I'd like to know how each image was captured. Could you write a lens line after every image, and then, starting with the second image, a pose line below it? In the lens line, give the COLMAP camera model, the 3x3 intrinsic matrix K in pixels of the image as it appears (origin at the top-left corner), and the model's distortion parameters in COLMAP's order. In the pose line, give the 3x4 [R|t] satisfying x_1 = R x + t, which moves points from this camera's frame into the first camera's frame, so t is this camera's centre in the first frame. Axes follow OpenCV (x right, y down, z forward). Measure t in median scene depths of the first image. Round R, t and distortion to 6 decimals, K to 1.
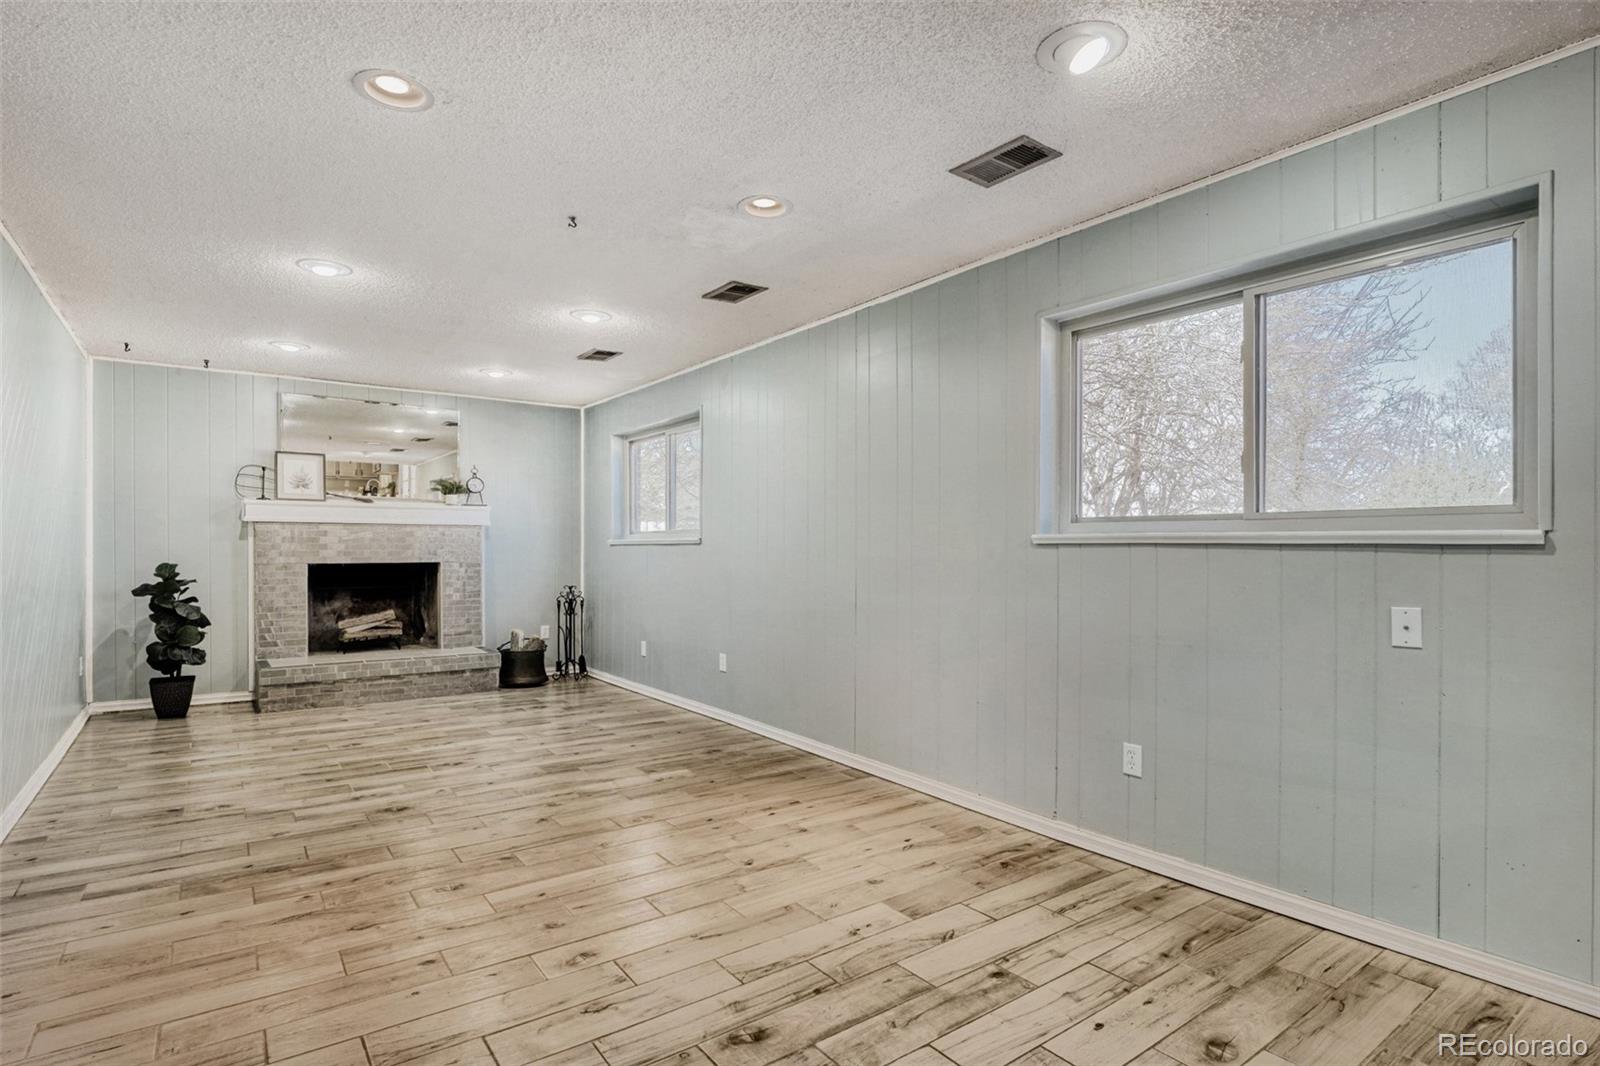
lens RADIAL K [[783.3, 0, 796.7], [0, 783.3, 533.1], [0, 0, 1]] dist [0.000851, -0.003551]
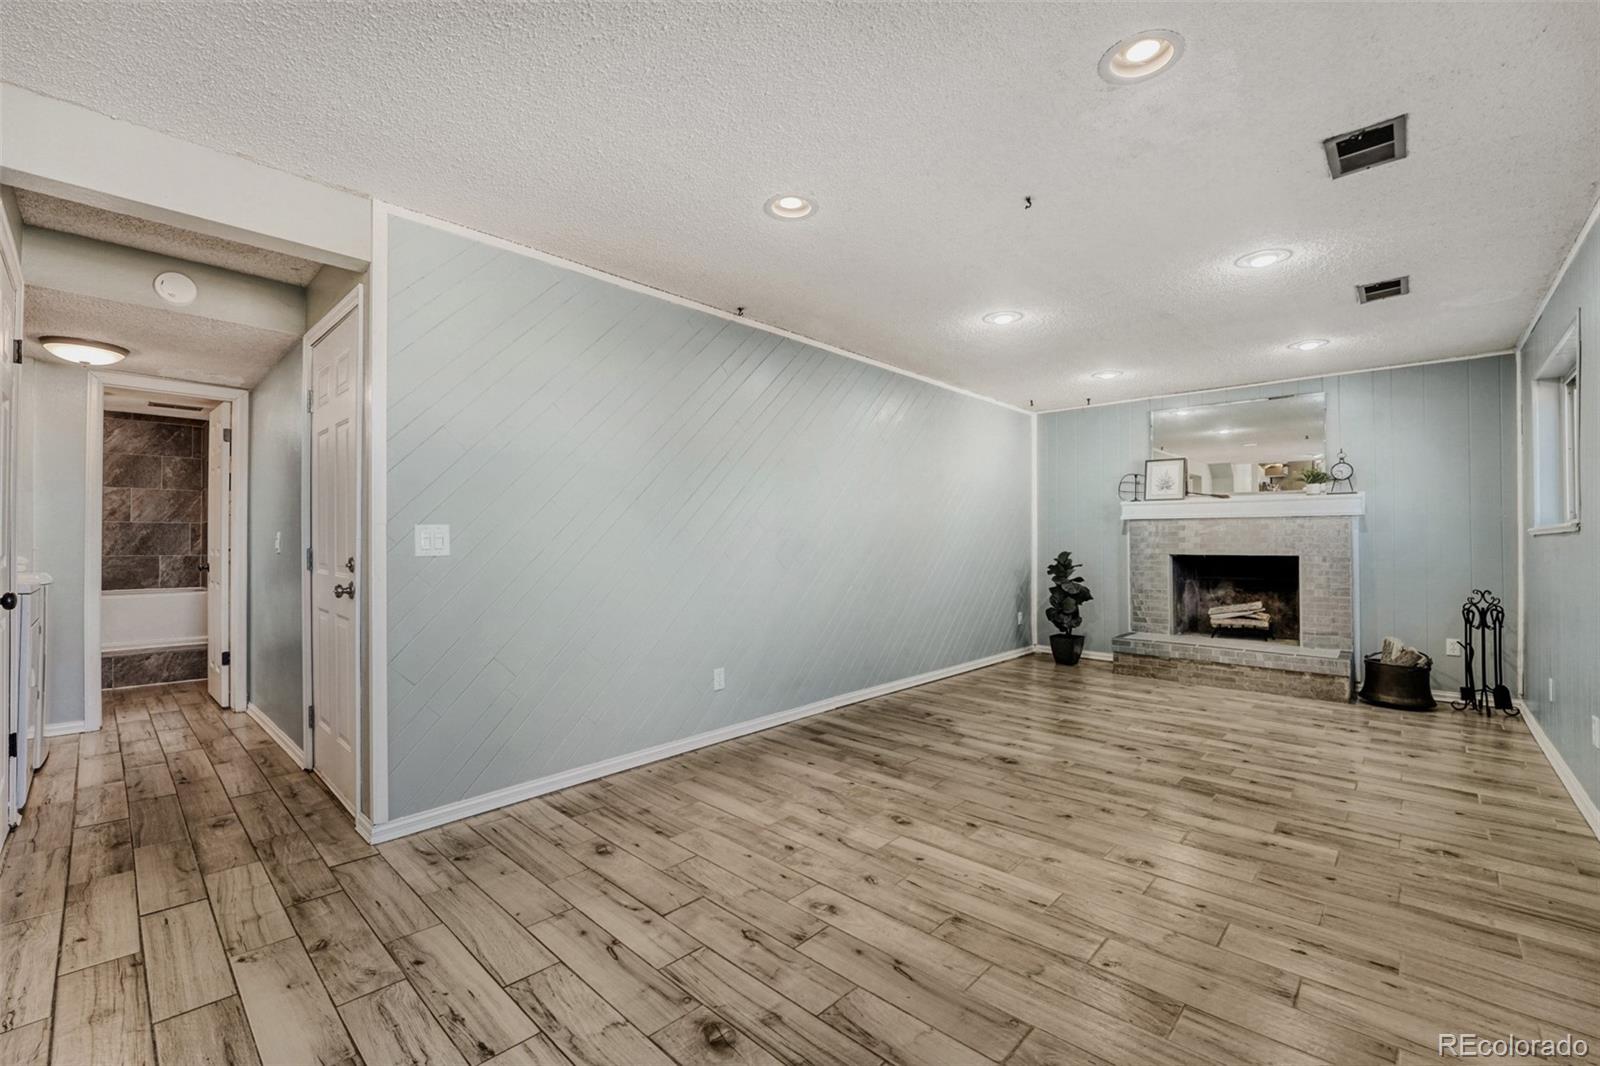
lens RADIAL K [[666.3, 0, 804.9], [0, 666.3, 528.4], [0, 0, 1]] dist [-0.023108, 0.000171]
pose [[0.216645, -0.019867, -0.976048, 0.306020], [0.016238, 0.999728, -0.016744, 0.011784], [0.976115, -0.012221, 0.216909, 0.373119]]
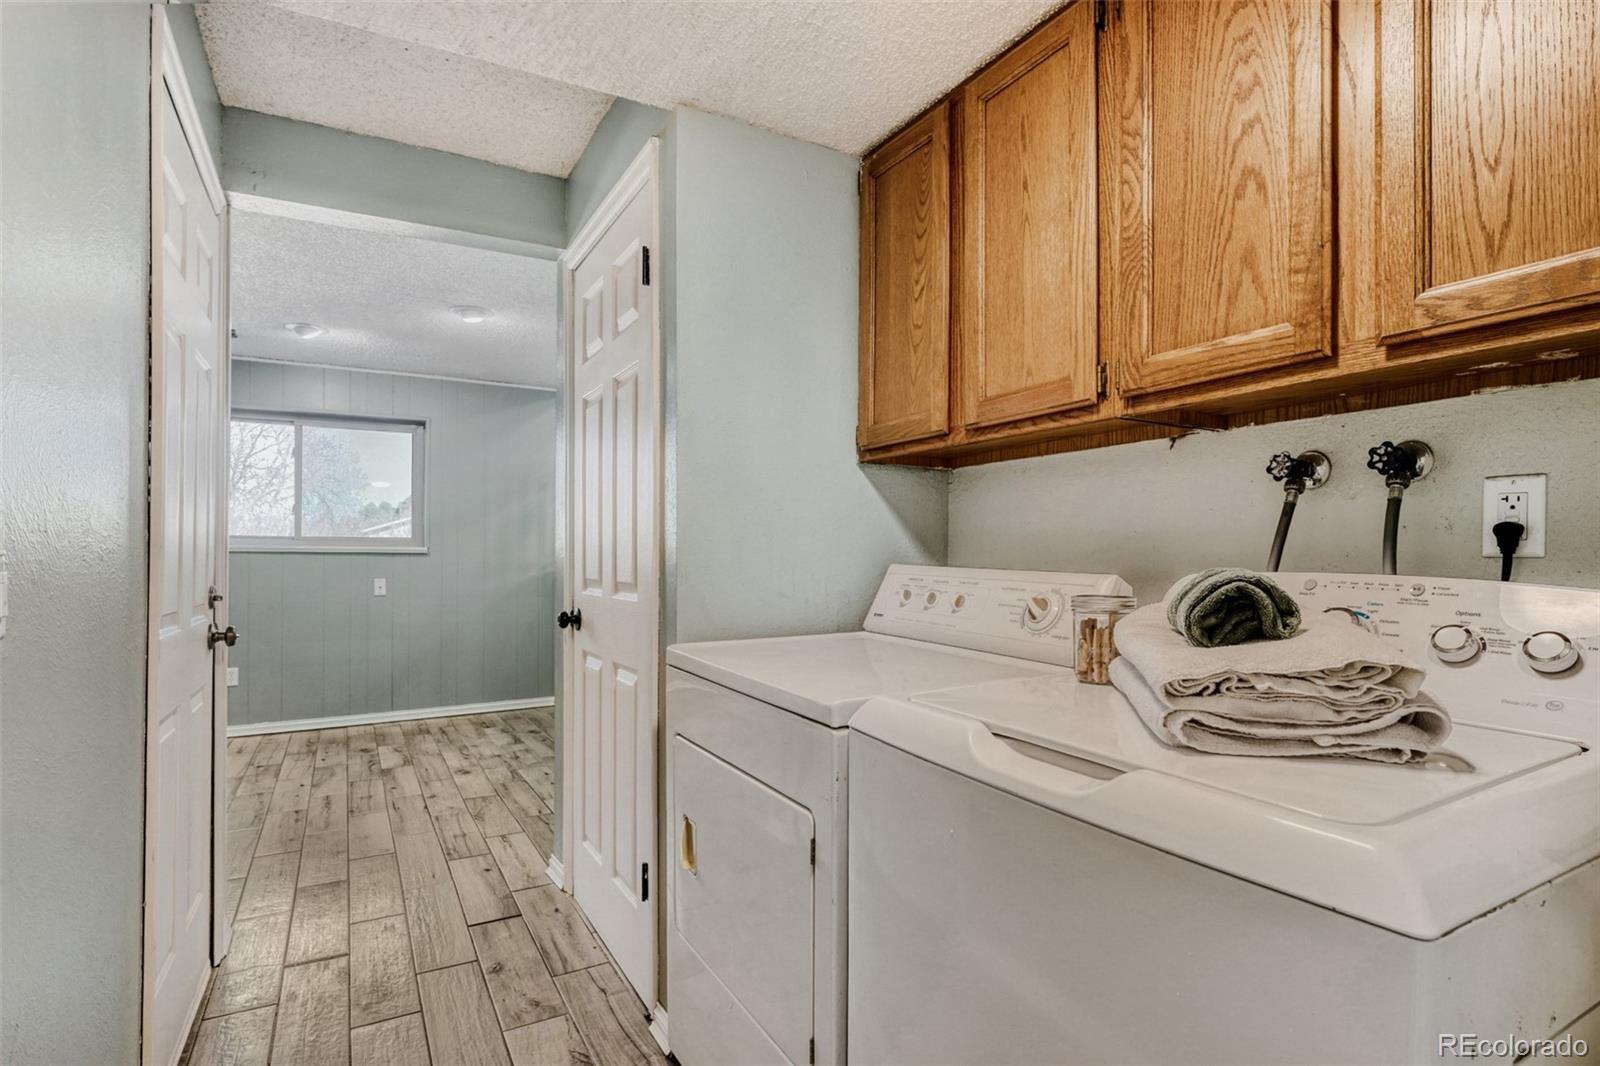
lens RADIAL K [[800.0, 0, 798.3], [0, 800.0, 538.1], [0, 0, 1]] dist [-0.000651, -0.000002]
pose [[0.088694, 0.008715, 0.996021, -0.691842], [-0.014260, 0.999870, -0.007479, -0.013246], [-0.995957, -0.013540, 0.088807, -0.217060]]
